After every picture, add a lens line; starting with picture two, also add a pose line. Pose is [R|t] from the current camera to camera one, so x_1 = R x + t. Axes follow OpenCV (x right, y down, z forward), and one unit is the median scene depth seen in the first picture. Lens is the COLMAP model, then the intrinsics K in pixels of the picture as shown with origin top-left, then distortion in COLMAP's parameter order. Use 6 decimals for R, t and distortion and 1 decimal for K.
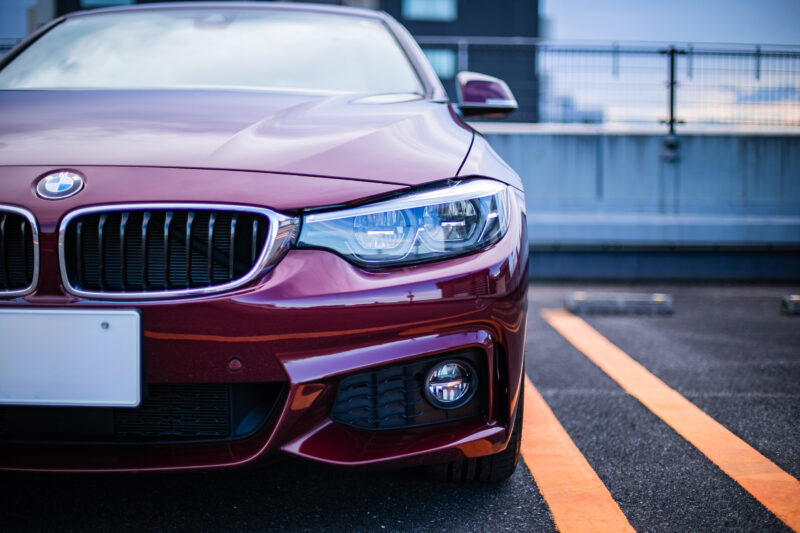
lens RADIAL K [[1219.9, 0, 400.0], [0, 1219.9, 266.5], [0, 0, 1]] dist [-0.213991, 0.050634]
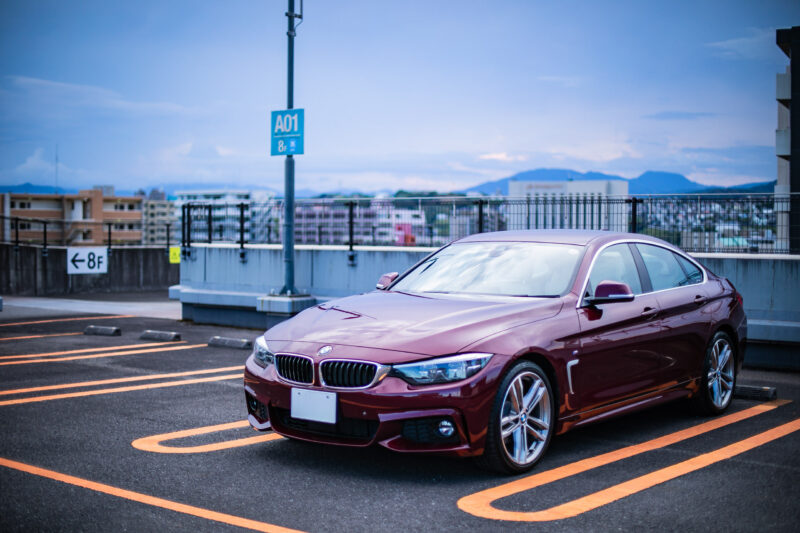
lens RADIAL K [[1219.9, 0, 400.0], [0, 1219.9, 266.5], [0, 0, 1]] dist [-0.213991, 0.050634]
pose [[0.738671, 0.018580, -0.673810, 1.979949], [-0.033991, 0.999375, -0.009705, -0.261378], [0.673208, 0.030072, 0.738841, -1.208904]]
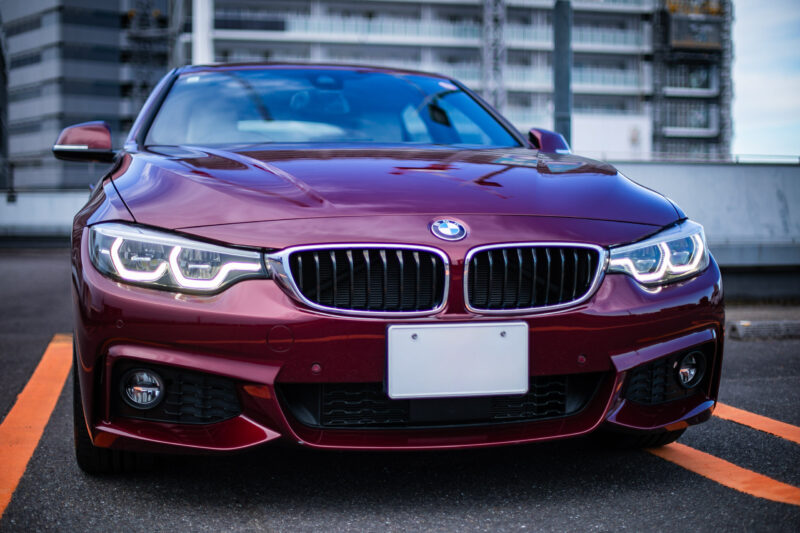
lens RADIAL K [[1219.9, 0, 400.0], [0, 1219.9, 266.5], [0, 0, 1]] dist [-0.213991, 0.050634]
pose [[0.983816, -0.020650, 0.177985, -0.576859], [0.022685, 0.999698, -0.009406, -0.015802], [-0.177738, 0.013291, 0.983988, -0.309592]]
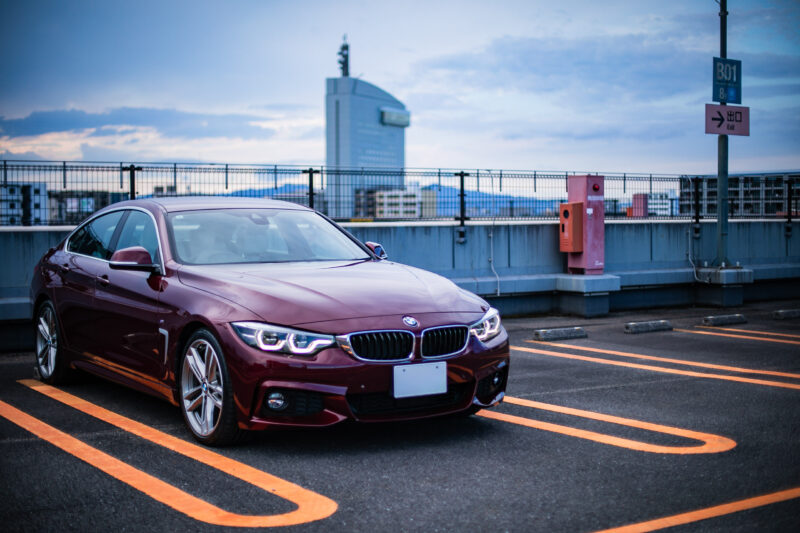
lens RADIAL K [[1219.9, 0, 400.0], [0, 1219.9, 266.5], [0, 0, 1]] dist [-0.213991, 0.050634]
pose [[0.875996, -0.037874, 0.480828, -1.742779], [0.048489, 0.998777, -0.009668, -0.175292], [-0.479874, 0.031784, 0.876762, -1.618233]]
